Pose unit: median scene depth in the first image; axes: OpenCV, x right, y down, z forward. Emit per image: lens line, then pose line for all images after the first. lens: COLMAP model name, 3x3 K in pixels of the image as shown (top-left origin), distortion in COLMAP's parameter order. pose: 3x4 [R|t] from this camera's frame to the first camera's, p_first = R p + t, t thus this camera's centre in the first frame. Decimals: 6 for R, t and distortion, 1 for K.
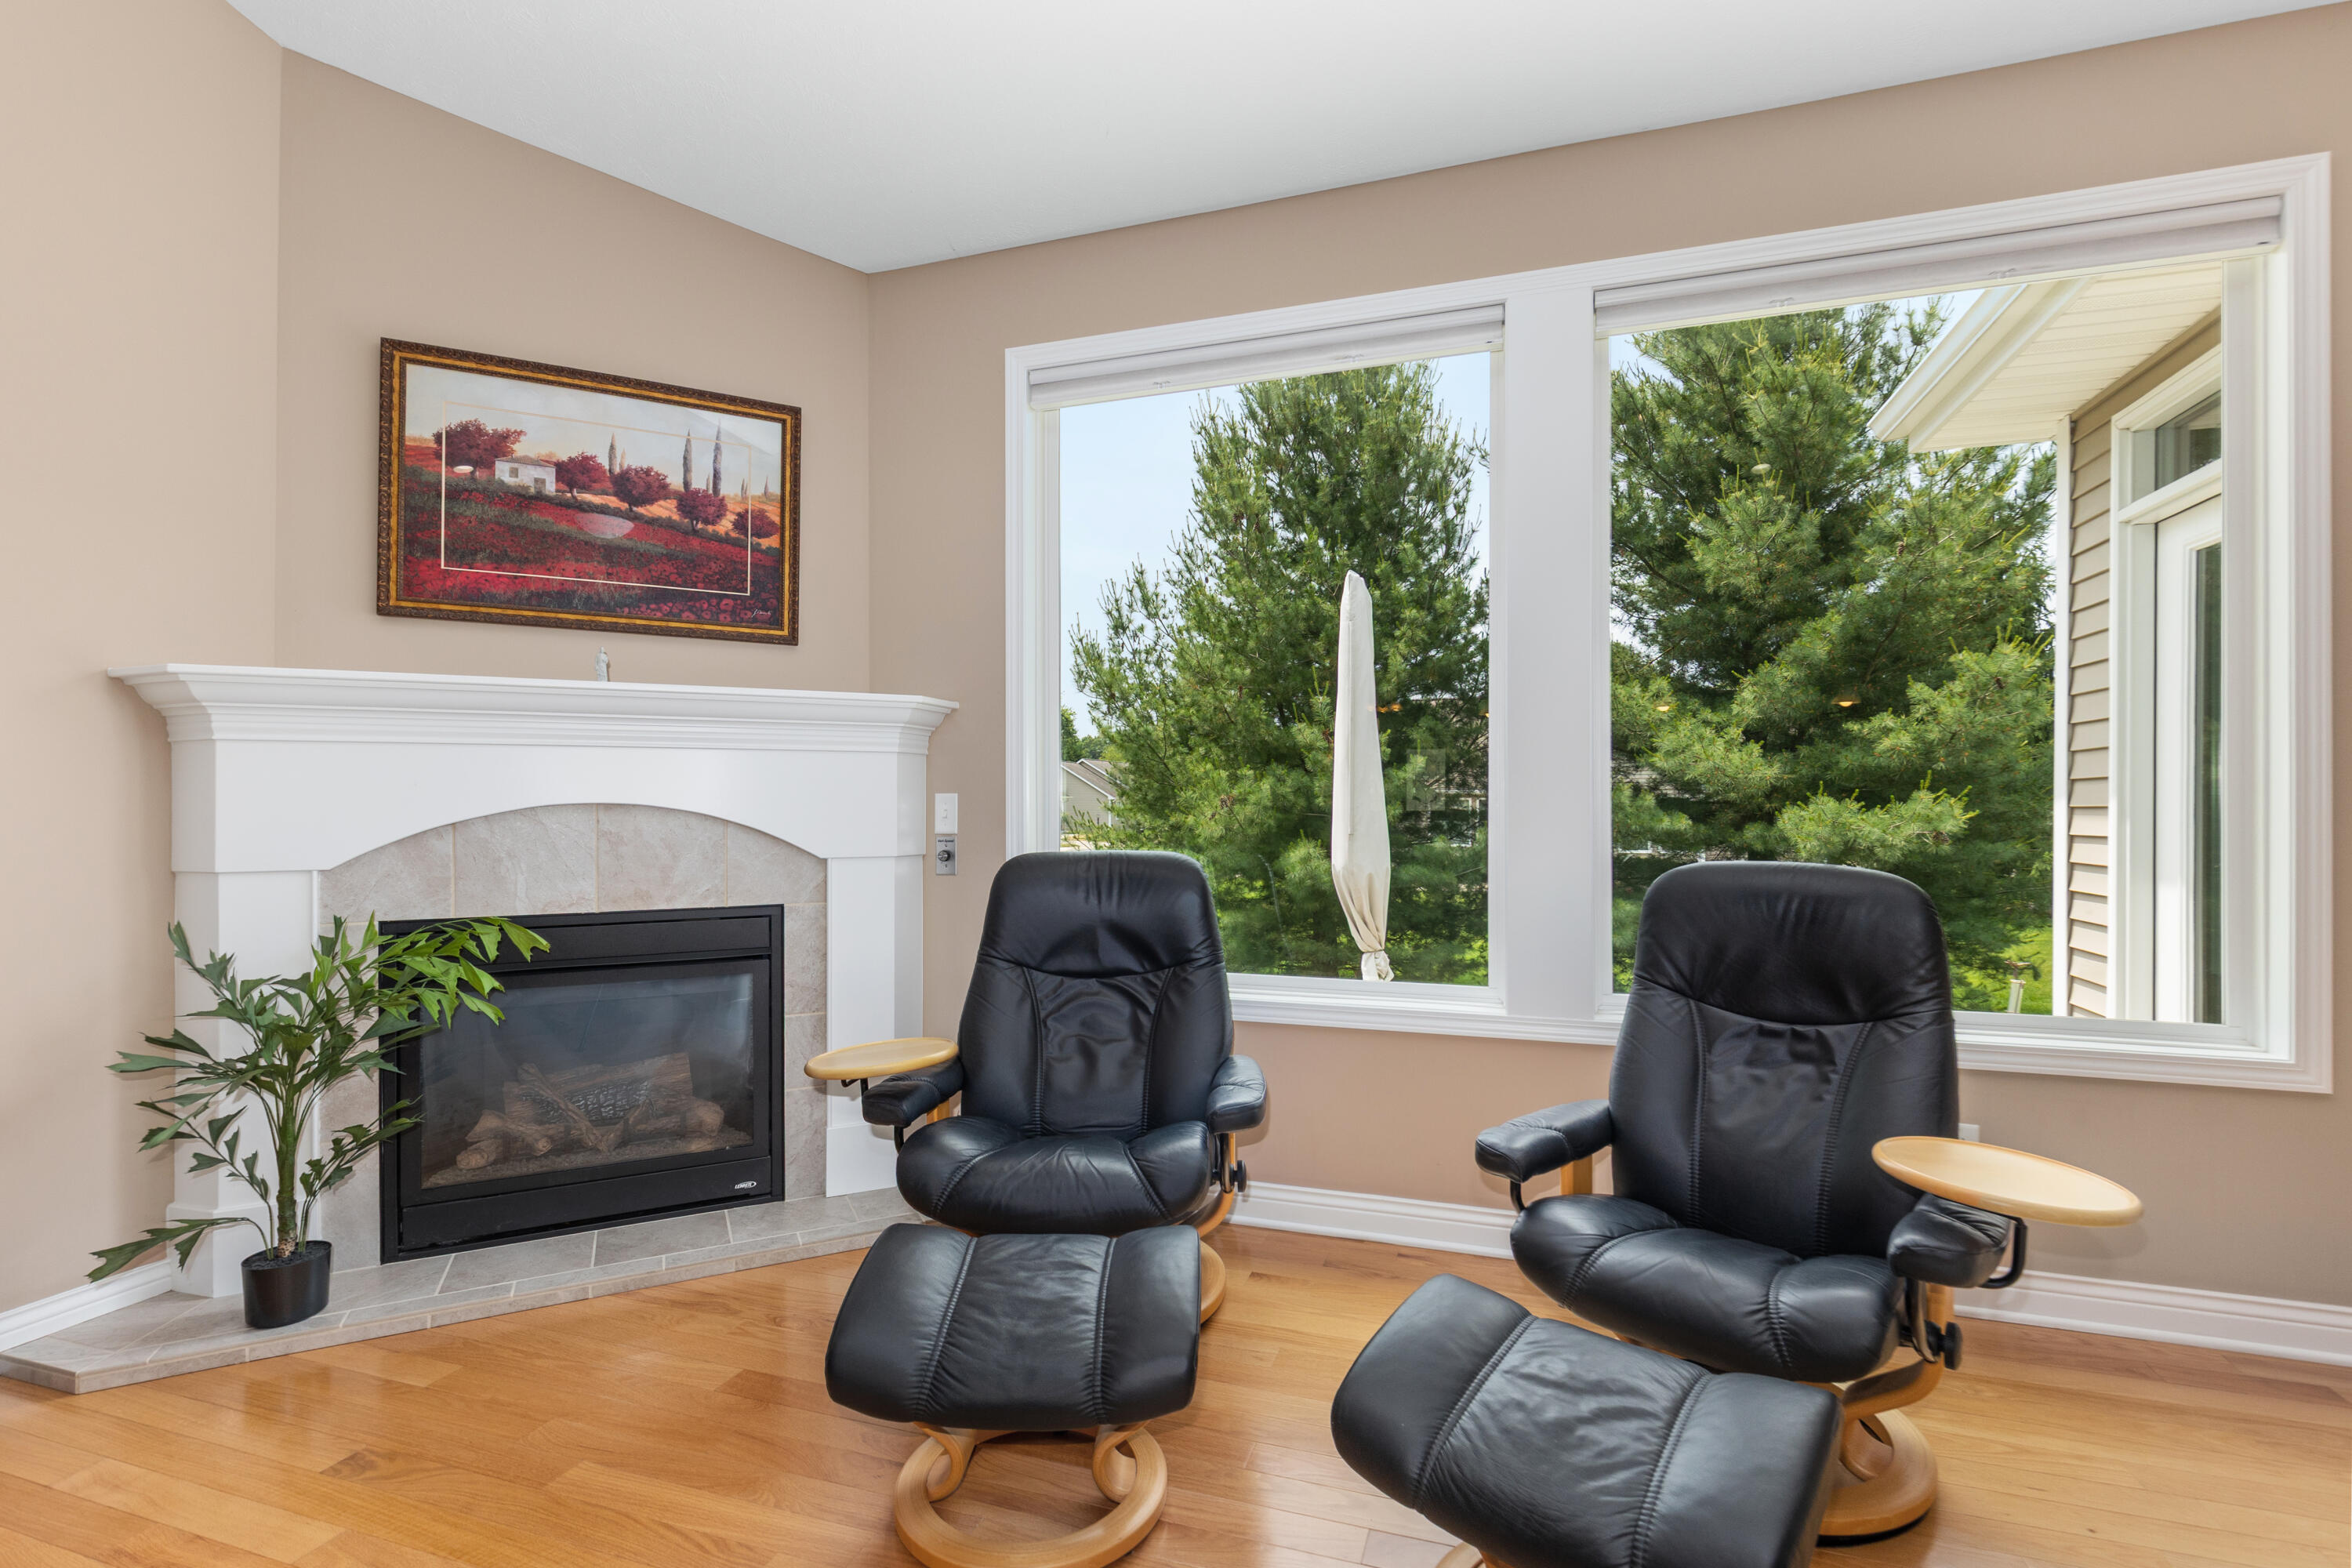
lens RADIAL K [[1076.0, 0, 1175.1], [0, 1076.0, 796.6], [0, 0, 1]] dist [0.003176, 0.000189]
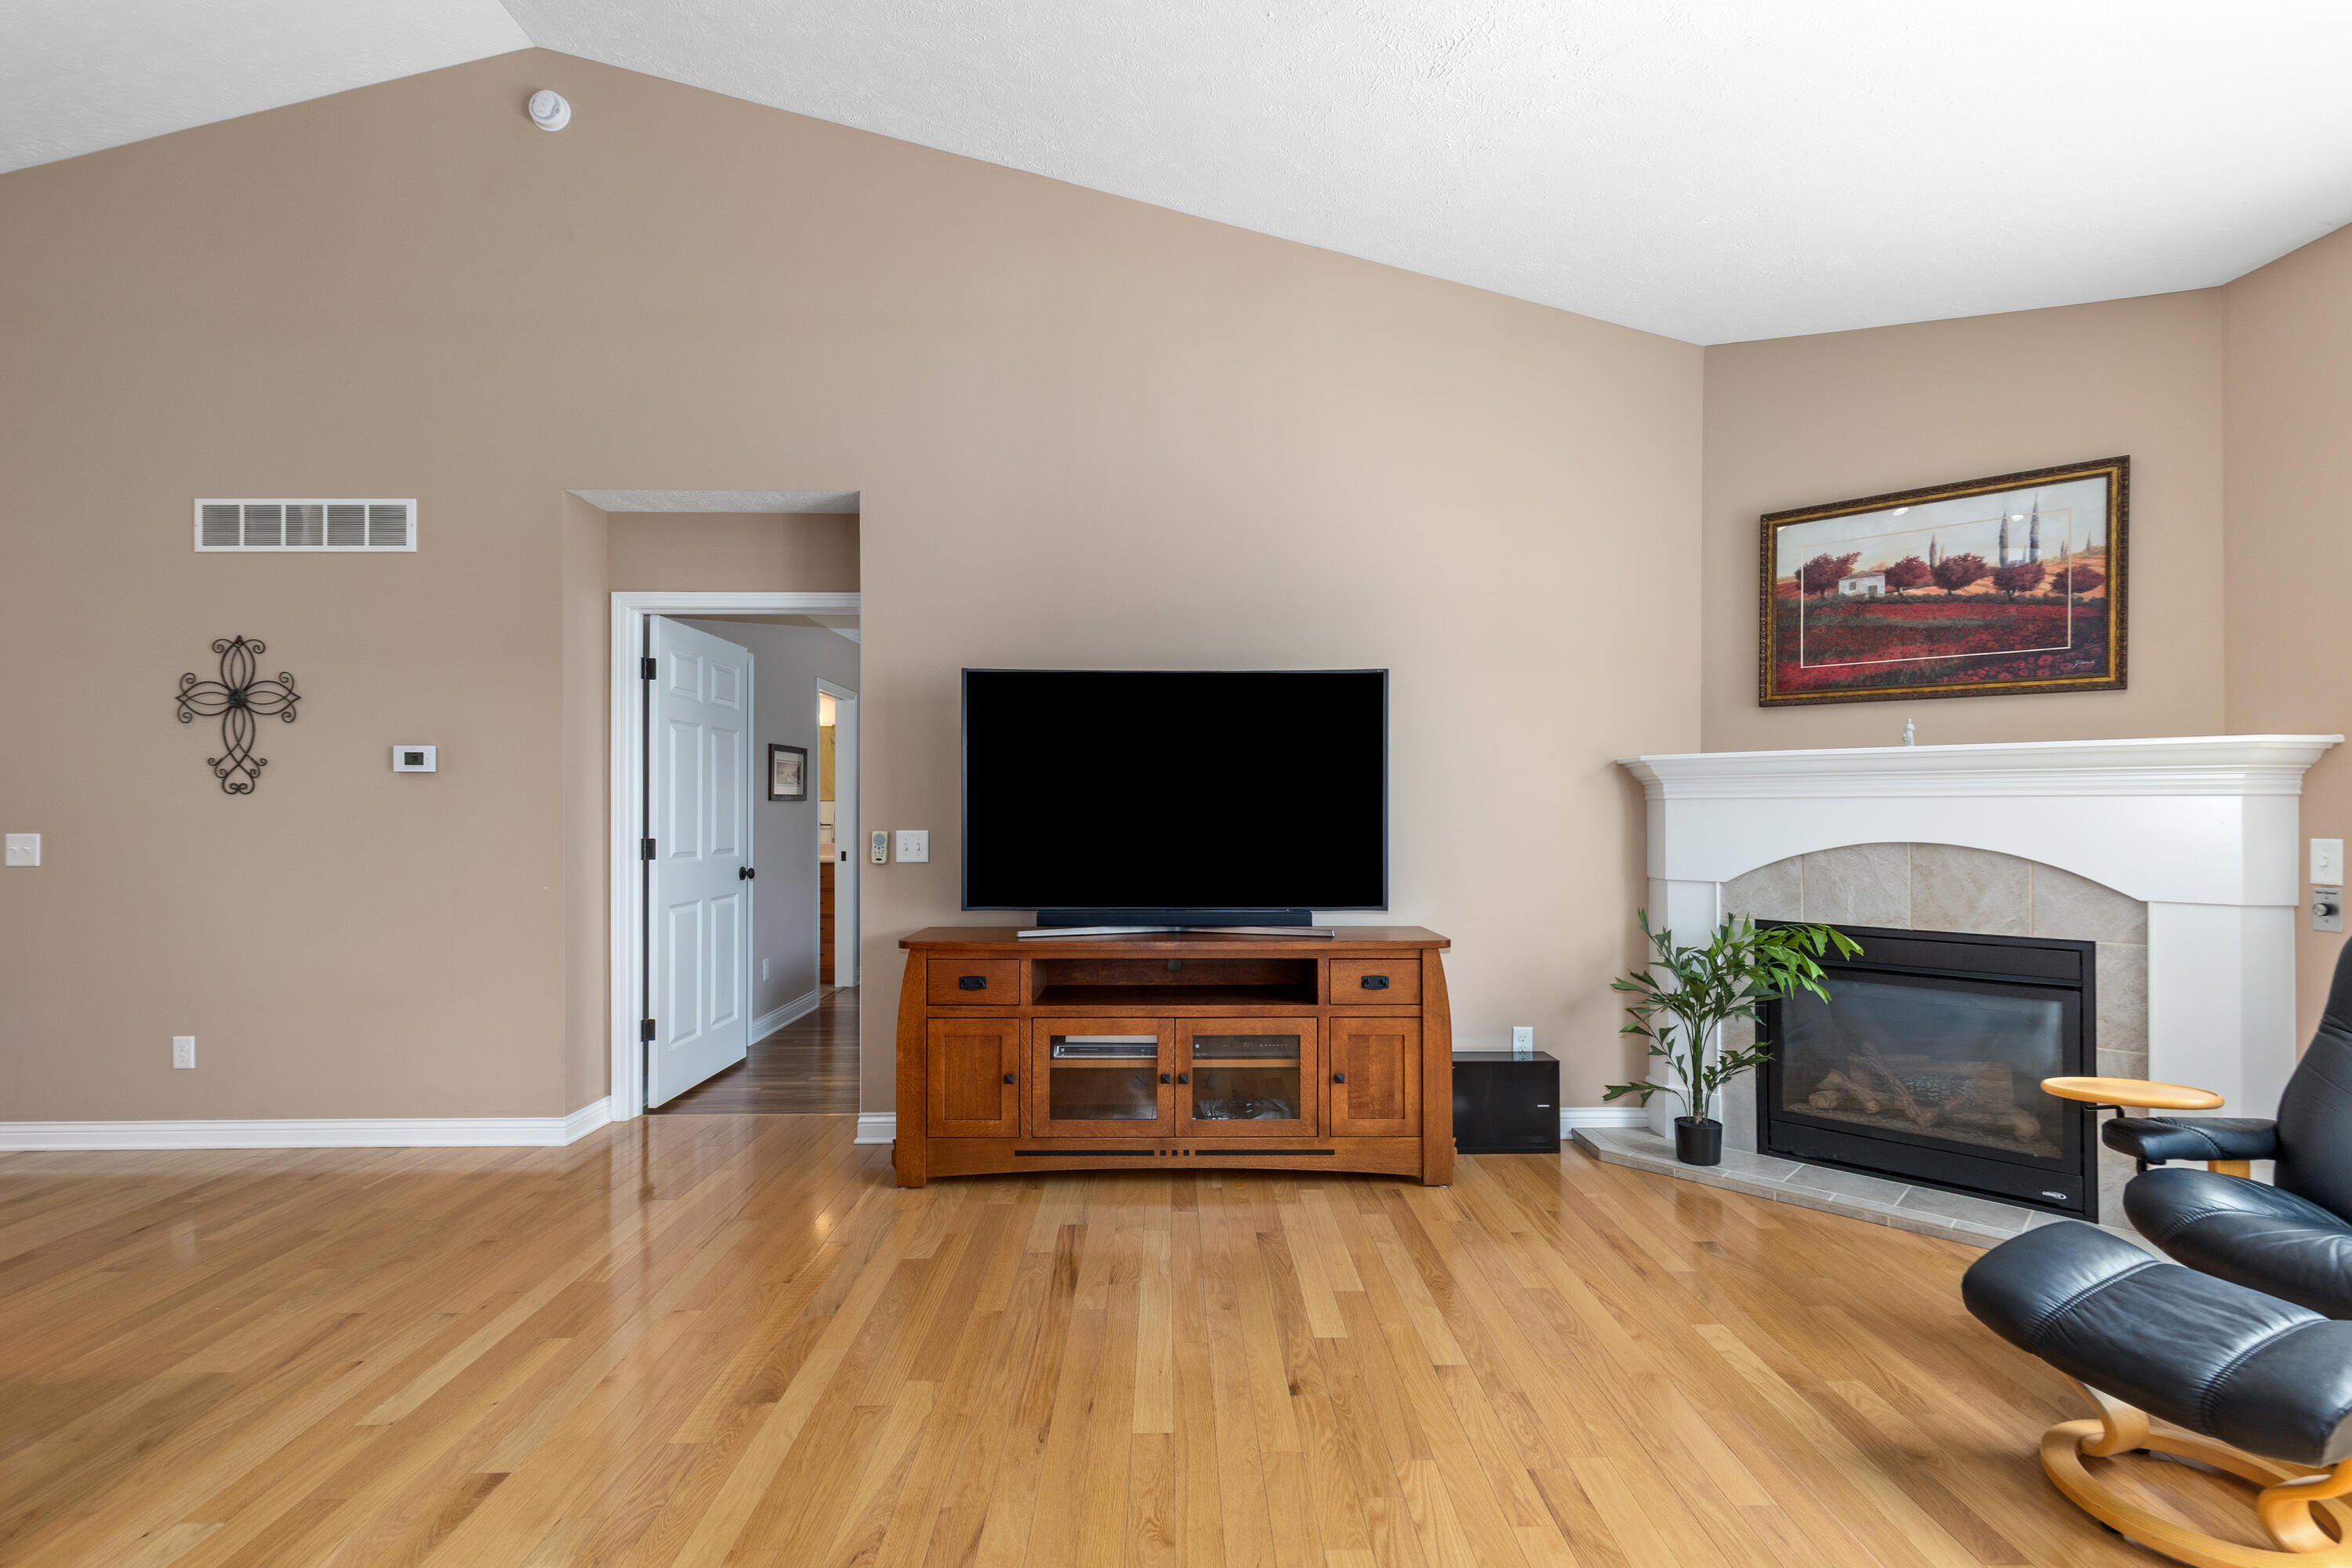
lens RADIAL K [[1076.0, 0, 1170.2], [0, 1076.0, 798.5], [0, 0, 1]] dist [0.003176, 0.000189]
pose [[0.318955, -0.009014, -0.947727, 0.365723], [0.004123, 0.999959, -0.008124, -0.037075], [0.947761, -0.001316, 0.318979, -0.204747]]
